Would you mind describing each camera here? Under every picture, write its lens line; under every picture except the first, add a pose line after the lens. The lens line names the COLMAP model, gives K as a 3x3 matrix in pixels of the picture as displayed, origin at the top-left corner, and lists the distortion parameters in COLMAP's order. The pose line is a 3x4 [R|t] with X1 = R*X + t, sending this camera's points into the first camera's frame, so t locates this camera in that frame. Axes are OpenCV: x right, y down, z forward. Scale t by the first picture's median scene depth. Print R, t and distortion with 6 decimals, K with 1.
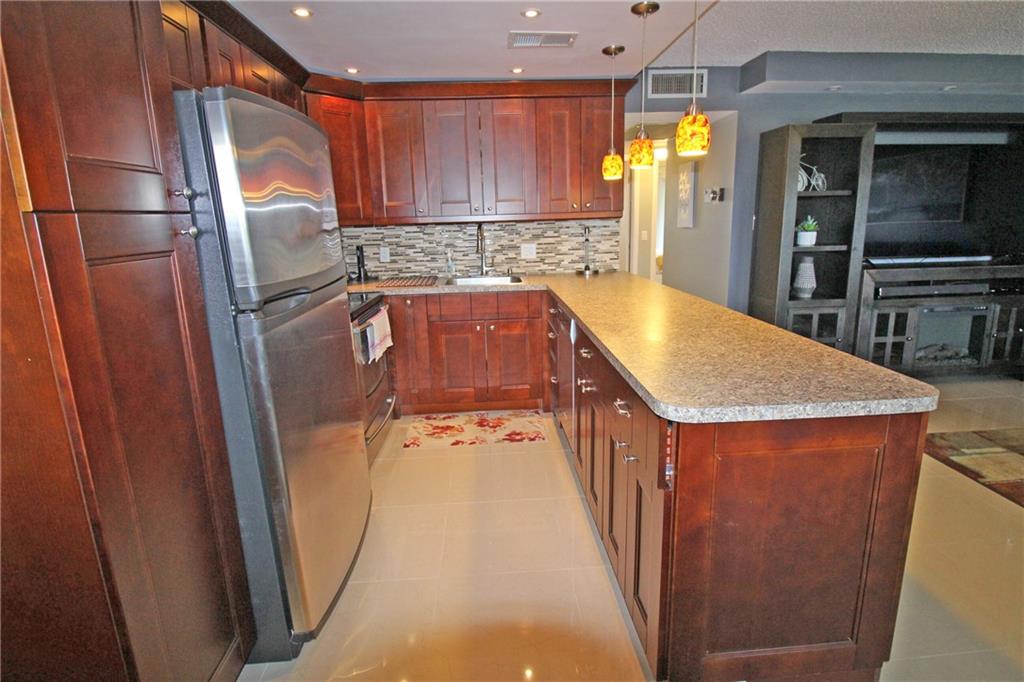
lens RADIAL K [[501.6, 0, 514.4], [0, 501.6, 320.2], [0, 0, 1]] dist [0.001040, -0.013496]
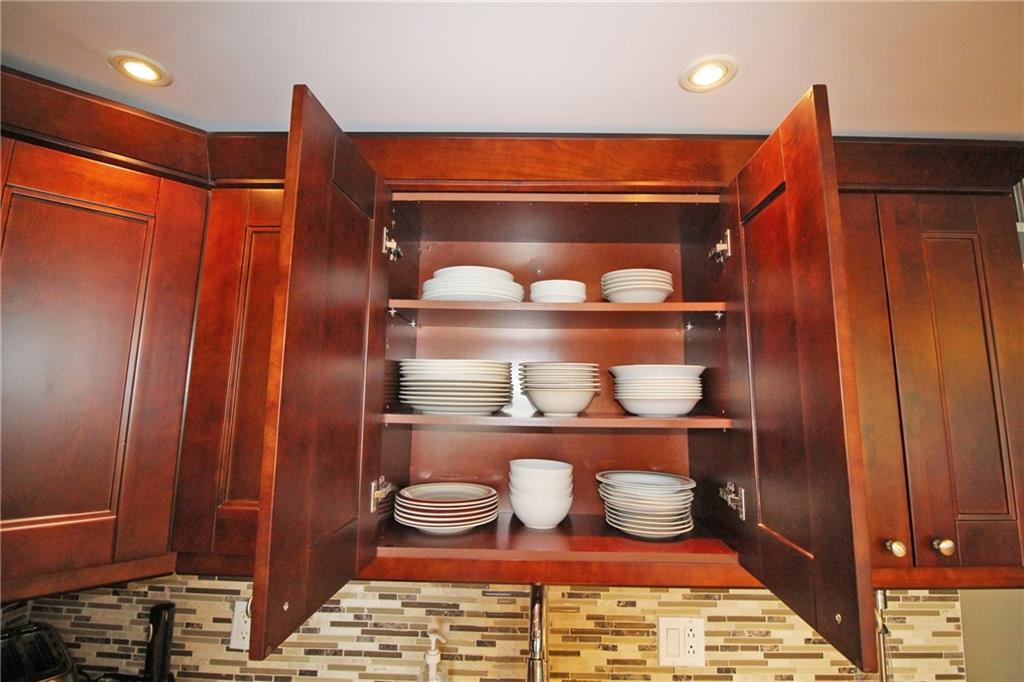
lens RADIAL K [[472.2, 0, 514.6], [0, 472.2, 323.2], [0, 0, 1]] dist [-0.011461, -0.008028]
pose [[0.996238, 0.031471, -0.080744, -0.062416], [-0.057897, 0.934990, -0.349917, -0.223277], [0.064483, 0.353275, 0.933294, 0.658765]]
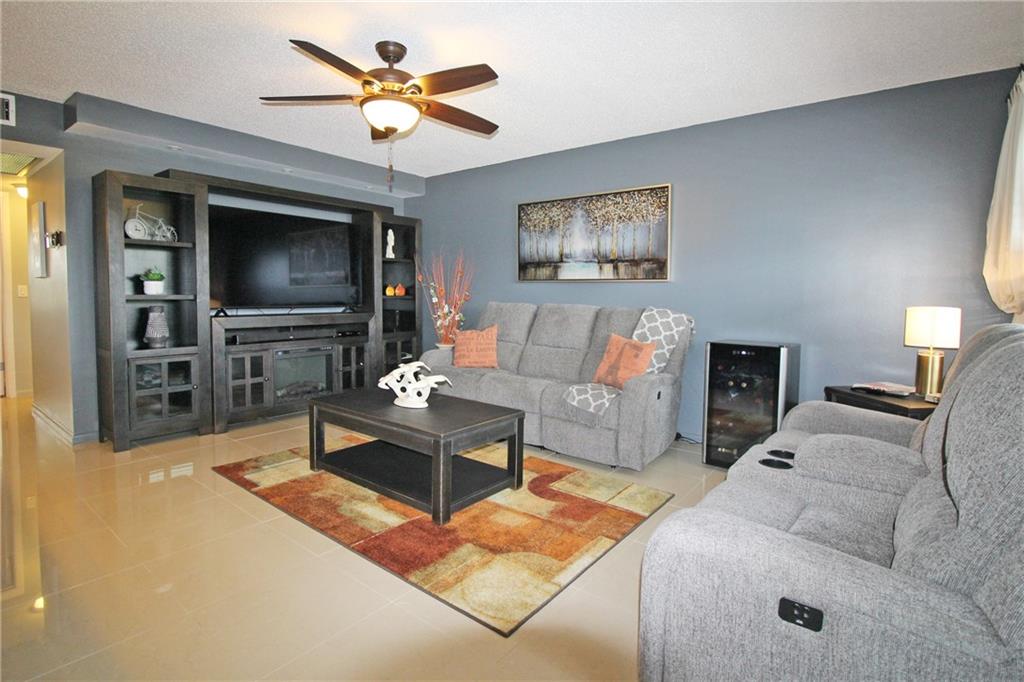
lens RADIAL K [[501.6, 0, 514.6], [0, 501.6, 321.4], [0, 0, 1]] dist [0.001040, -0.013496]
pose [[0.662184, -0.010499, 0.749268, 0.316563], [0.117774, 0.988933, -0.090229, 0.076026], [-0.740028, 0.147993, 0.656092, -0.167580]]
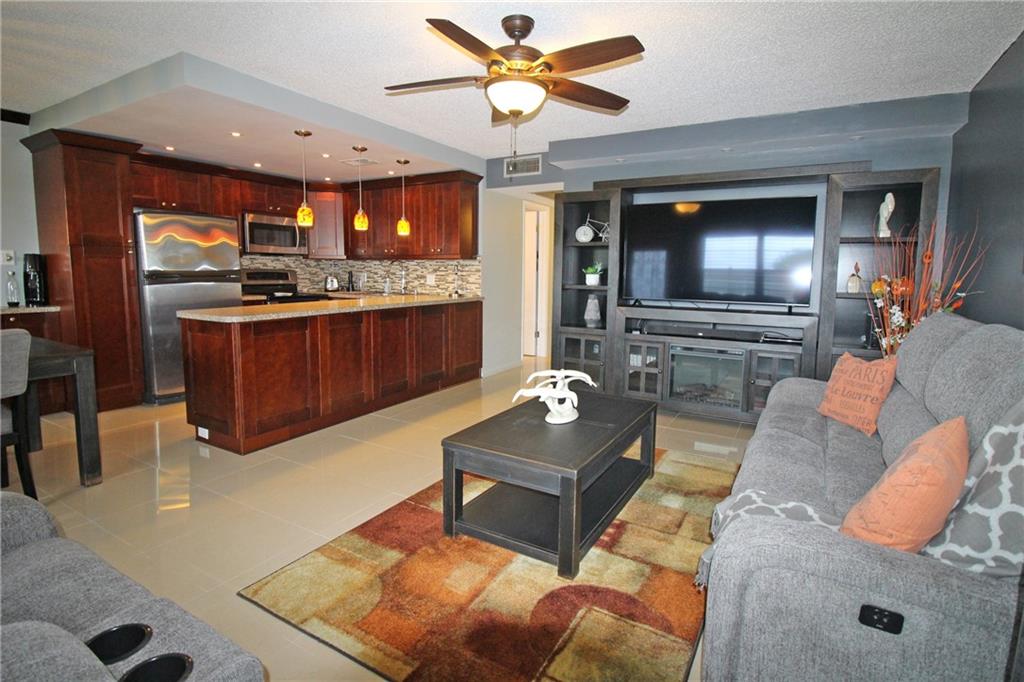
lens RADIAL K [[501.6, 0, 514.3], [0, 501.6, 317.6], [0, 0, 1]] dist [0.001040, -0.013496]
pose [[0.834112, 0.088767, -0.544406, 1.113705], [-0.141972, 0.988264, -0.056383, 0.027930], [0.533012, 0.124320, 0.836925, -0.133852]]
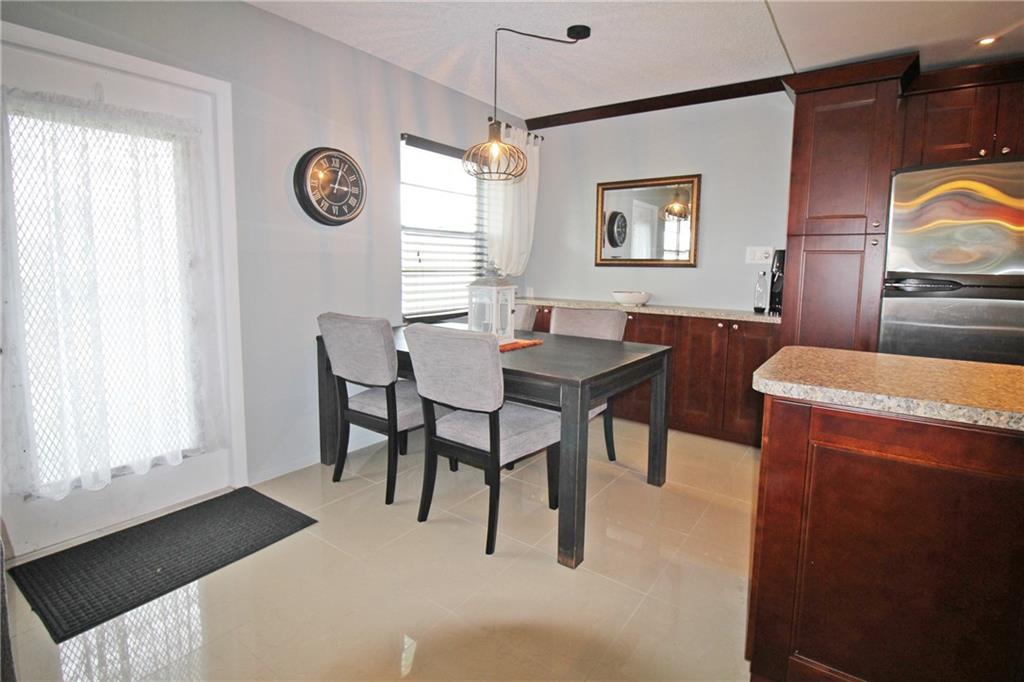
lens RADIAL K [[501.6, 0, 507.1], [0, 501.6, 315.9], [0, 0, 1]] dist [0.001040, -0.013496]
pose [[-0.635288, 0.094191, -0.766510, 0.635218], [-0.153956, 0.957165, 0.245218, -0.049685], [0.756774, 0.273793, -0.593575, 0.371028]]
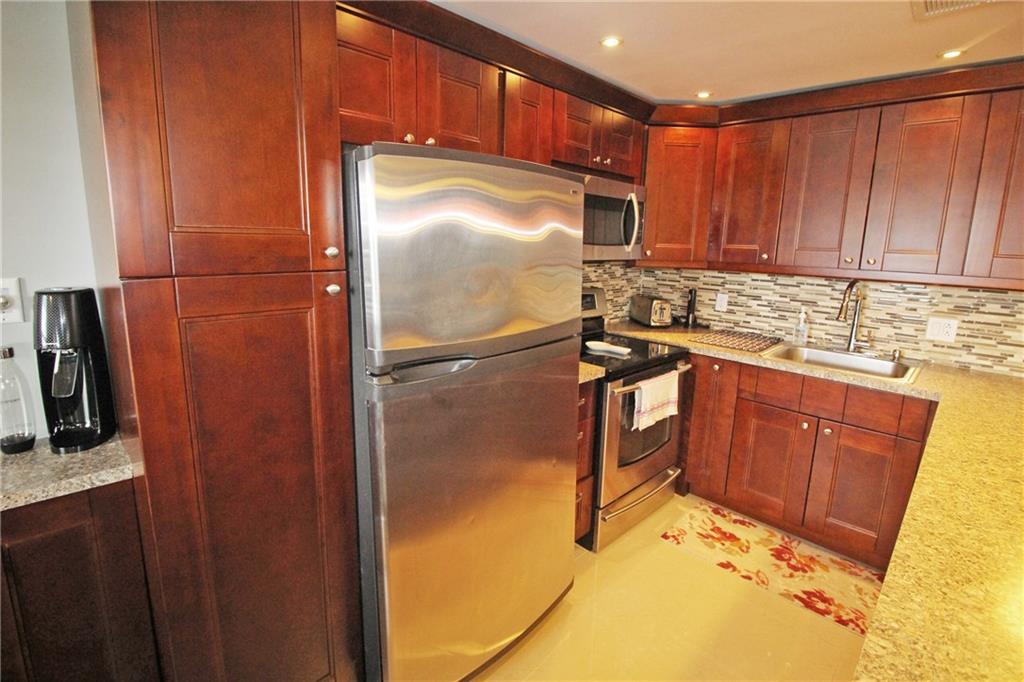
lens RADIAL K [[472.2, 0, 513.7], [0, 472.2, 321.9], [0, 0, 1]] dist [-0.011461, -0.008028]
pose [[0.662797, 0.175543, -0.727932, 0.099605], [-0.194800, 0.979083, 0.058740, -0.077007], [0.723016, 0.102869, 0.683129, 0.196995]]
